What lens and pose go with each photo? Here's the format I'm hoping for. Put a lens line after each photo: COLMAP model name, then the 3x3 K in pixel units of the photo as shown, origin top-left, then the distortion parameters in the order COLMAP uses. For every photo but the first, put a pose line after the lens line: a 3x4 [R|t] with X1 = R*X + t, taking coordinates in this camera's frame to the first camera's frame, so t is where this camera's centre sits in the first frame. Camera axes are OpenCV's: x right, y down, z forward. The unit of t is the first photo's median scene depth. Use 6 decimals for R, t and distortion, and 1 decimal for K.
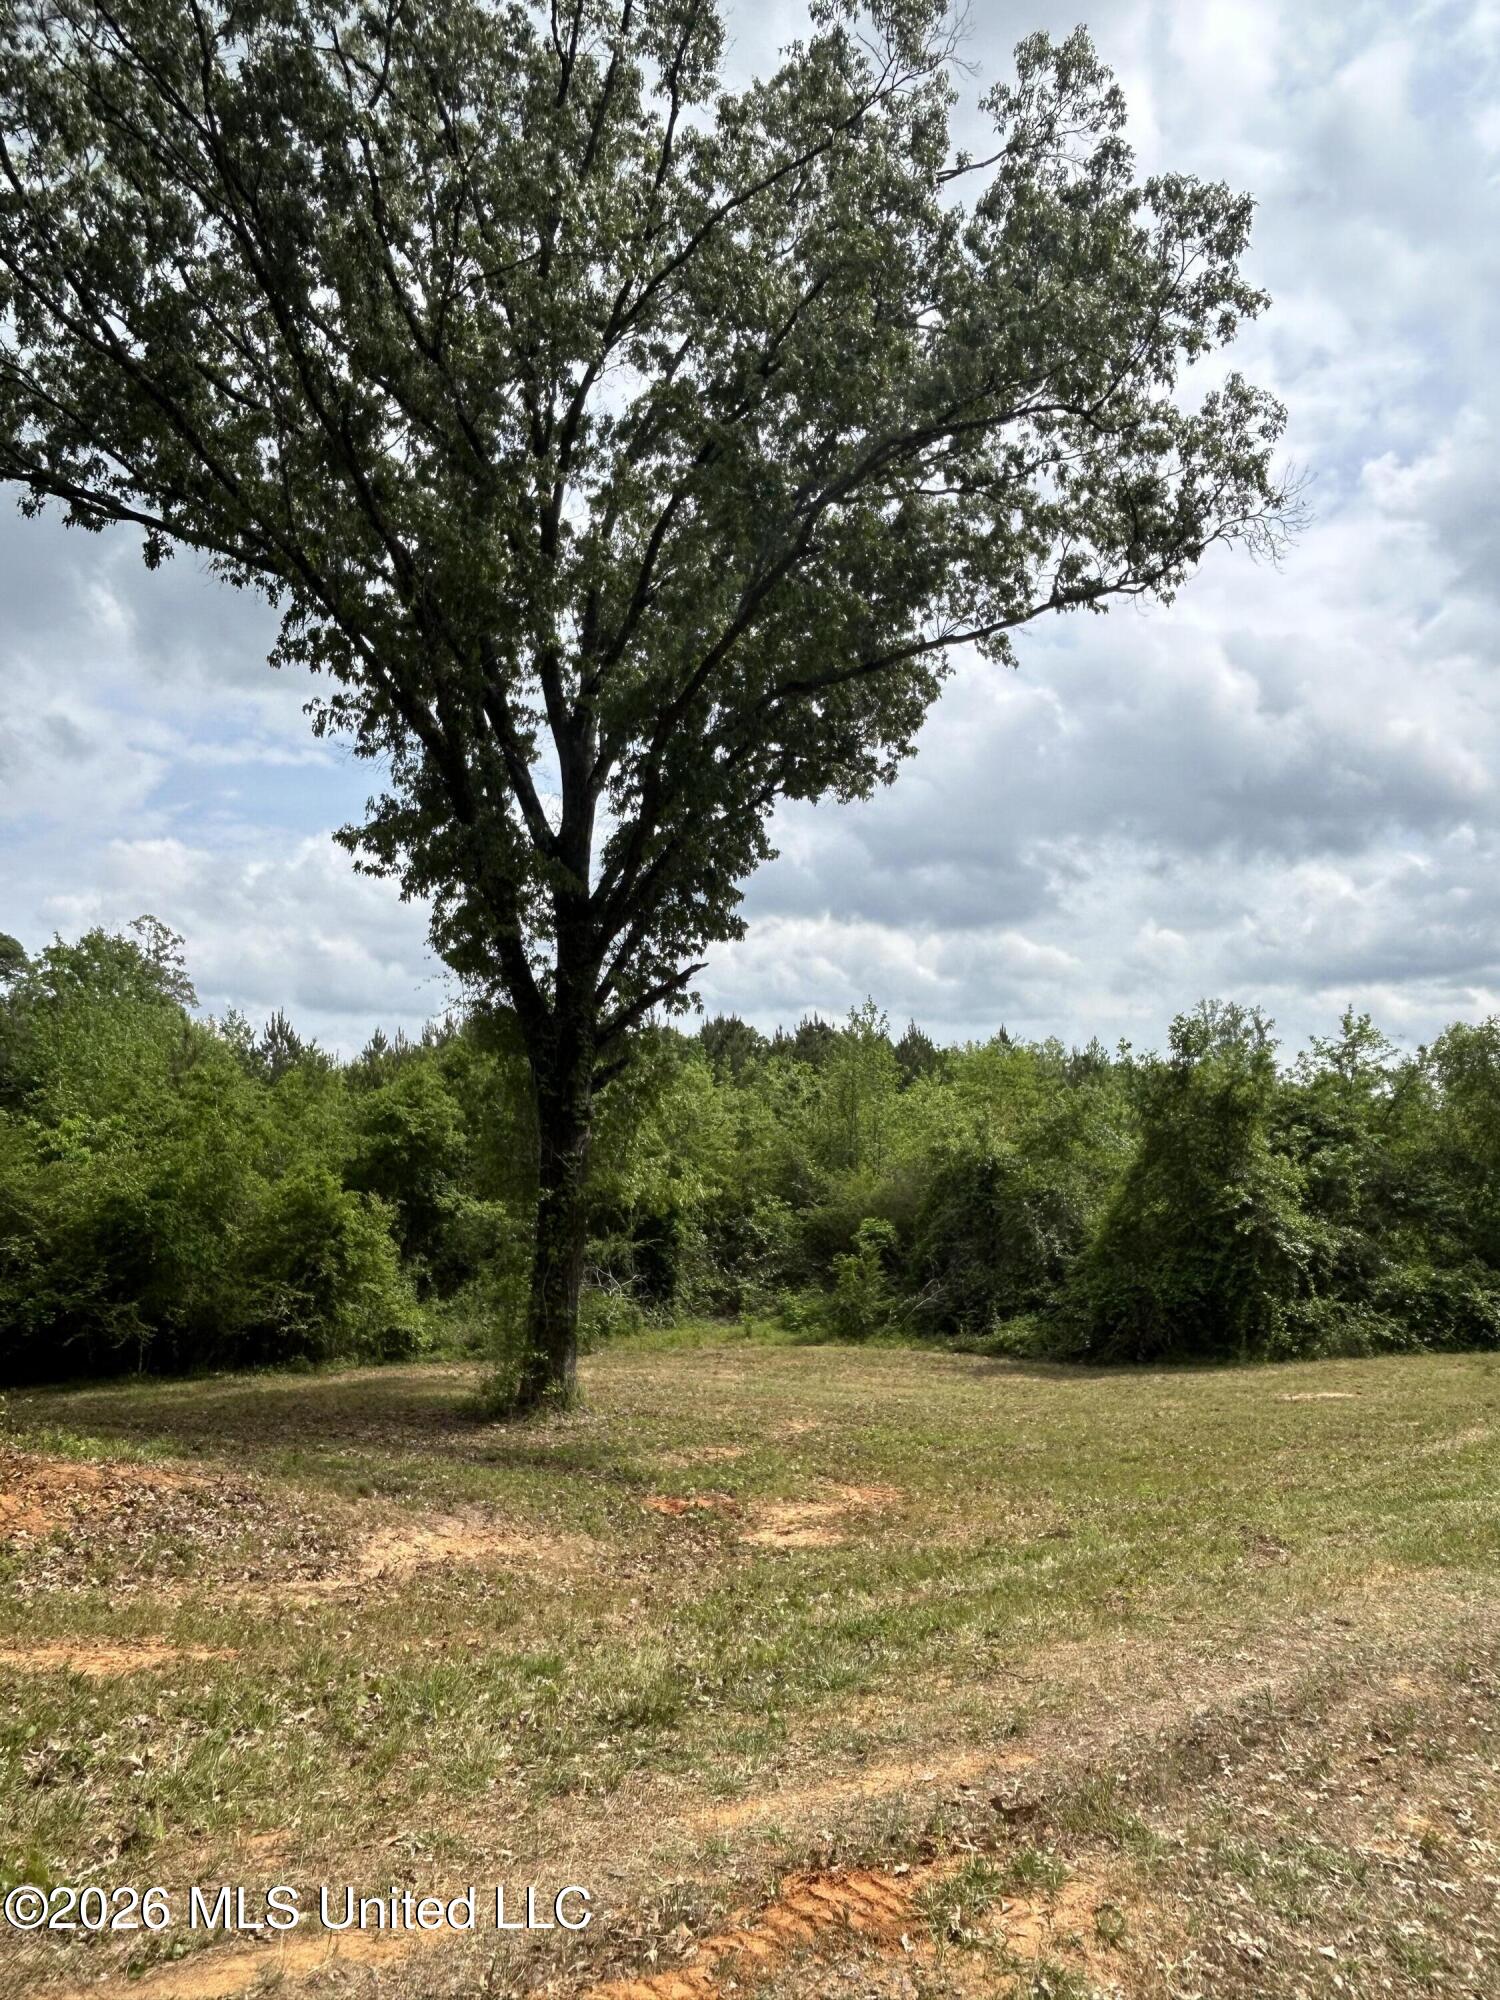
lens RADIAL K [[1326.7, 0, 749.5], [0, 1326.7, 988.0], [0, 0, 1]] dist [-0.000360, 0.000596]
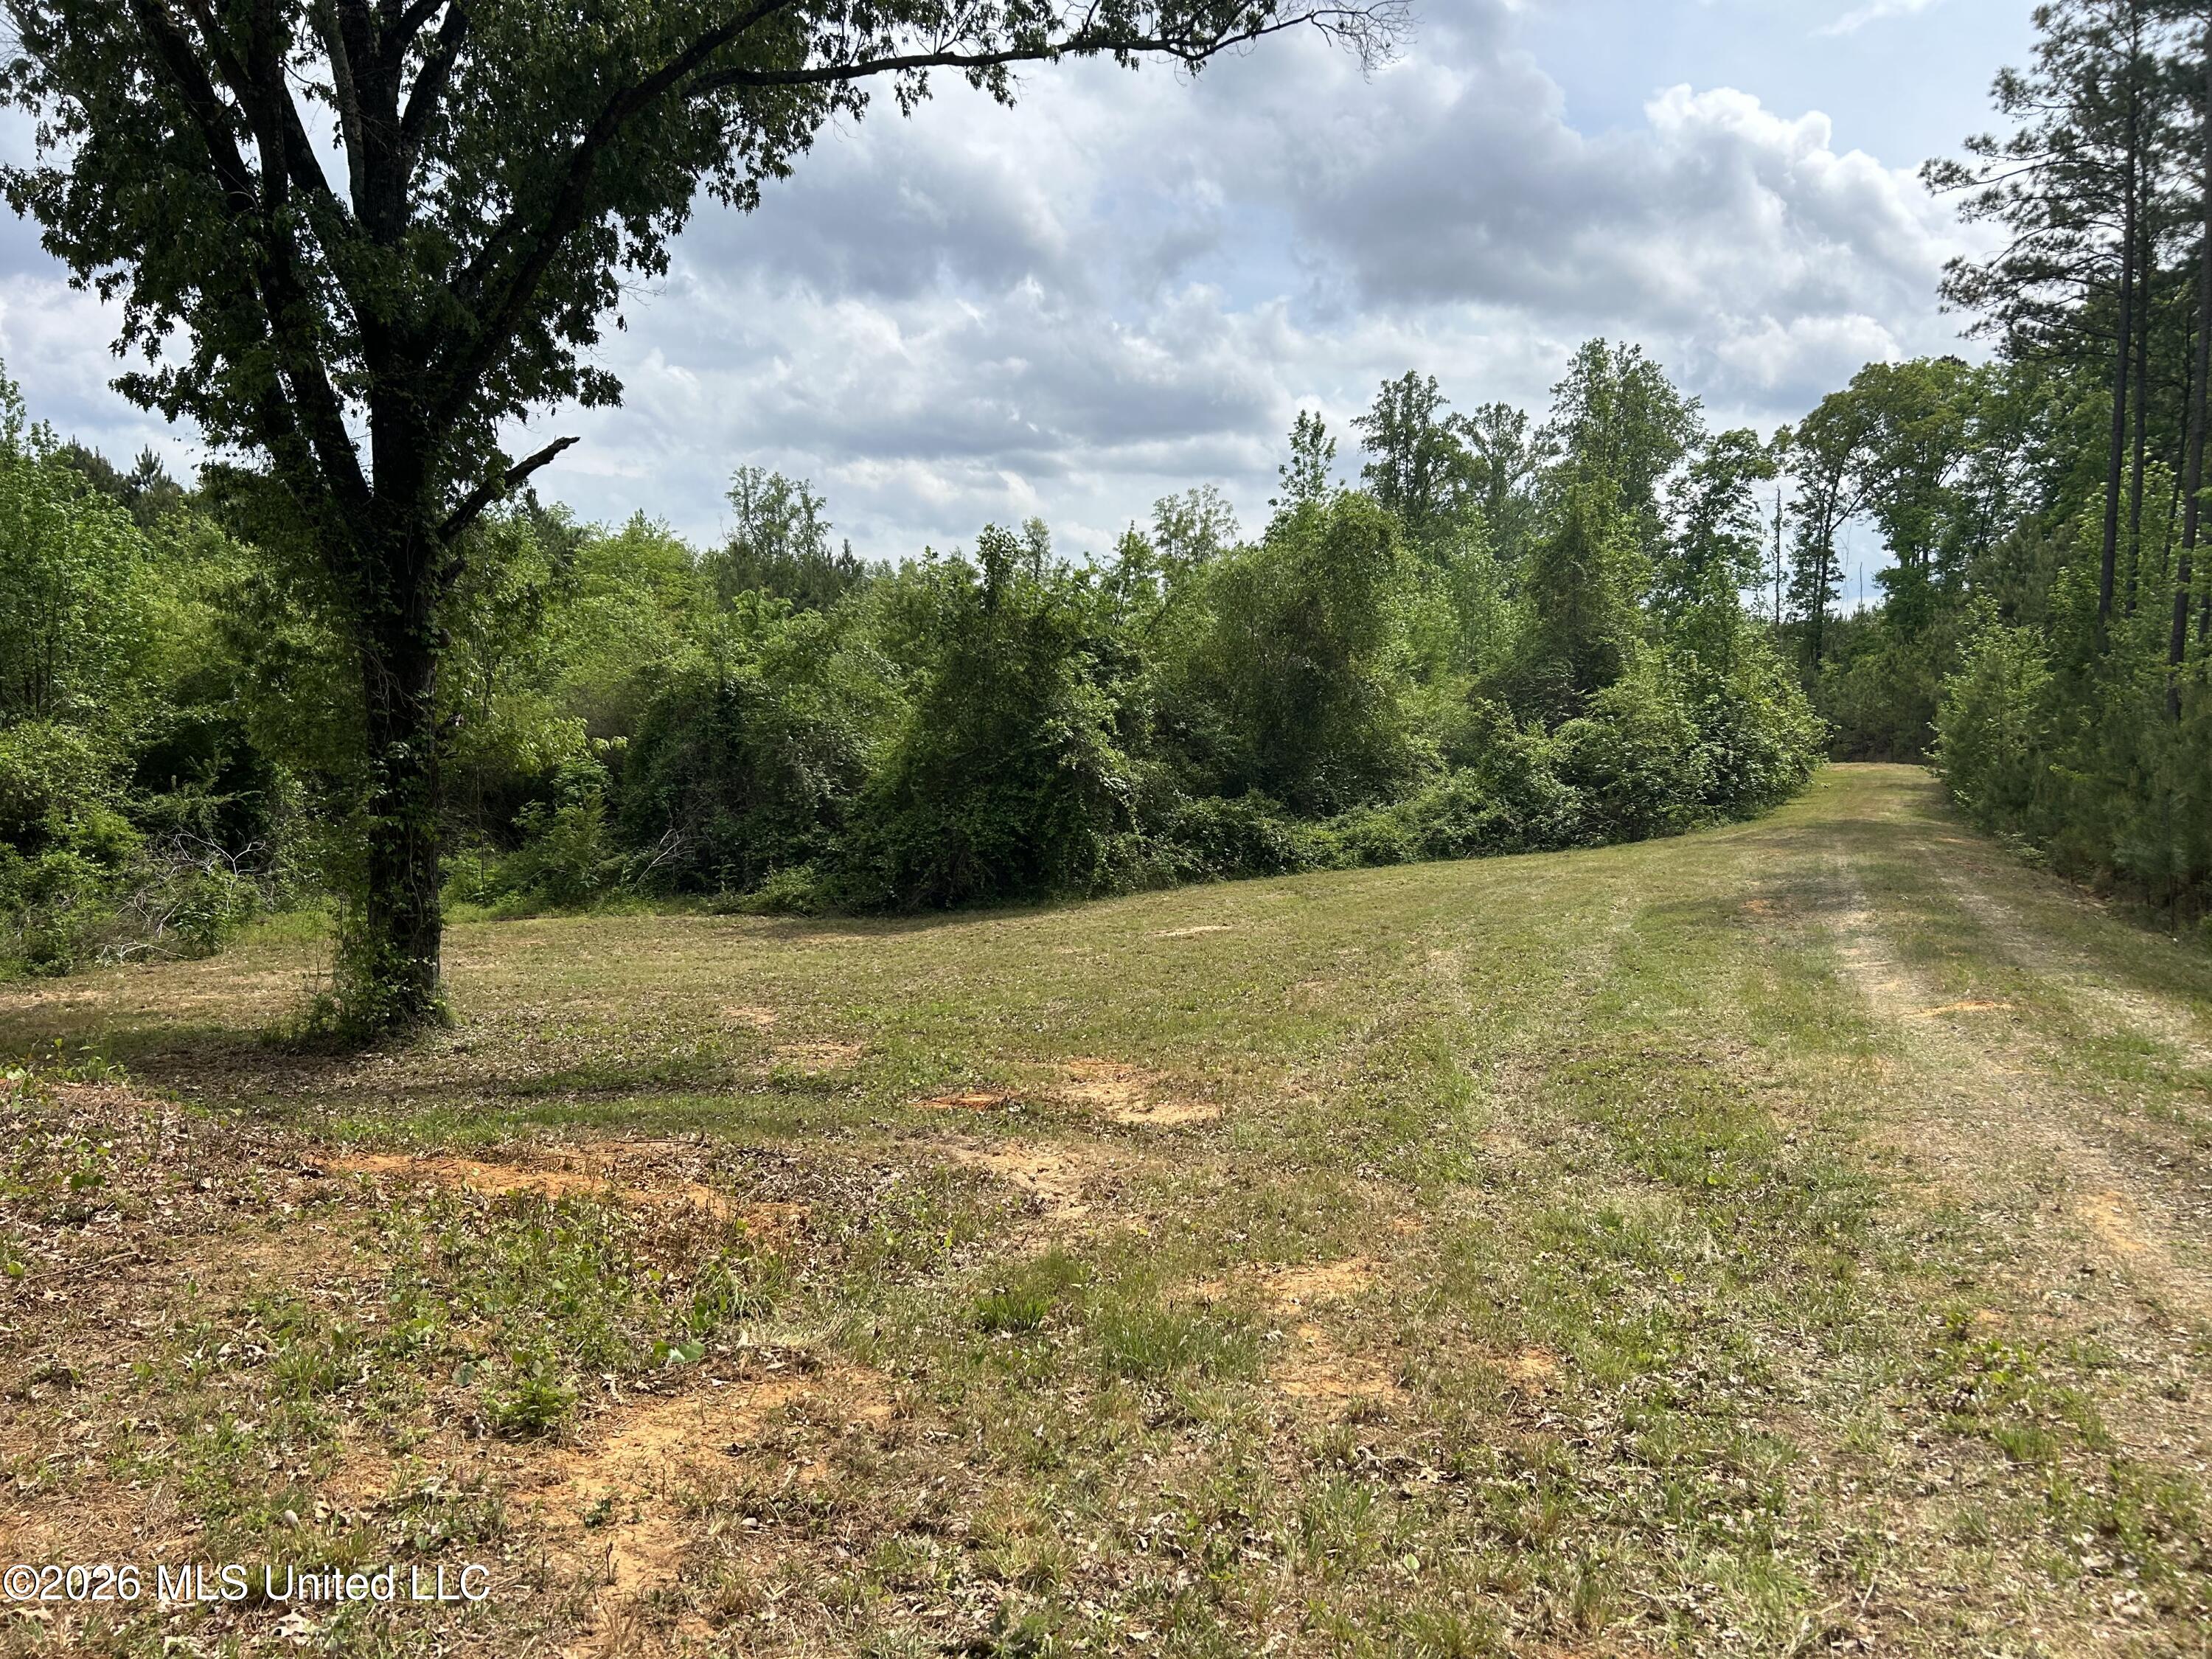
lens RADIAL K [[1683.5, 0, 1103.0], [0, 1683.5, 836.7], [0, 0, 1]] dist [0.058008, -0.051300]
pose [[0.839716, -0.046857, 0.541001, -0.219053], [-0.079339, 0.974993, 0.207593, -0.015289], [-0.537199, -0.217242, 0.814999, 0.004911]]
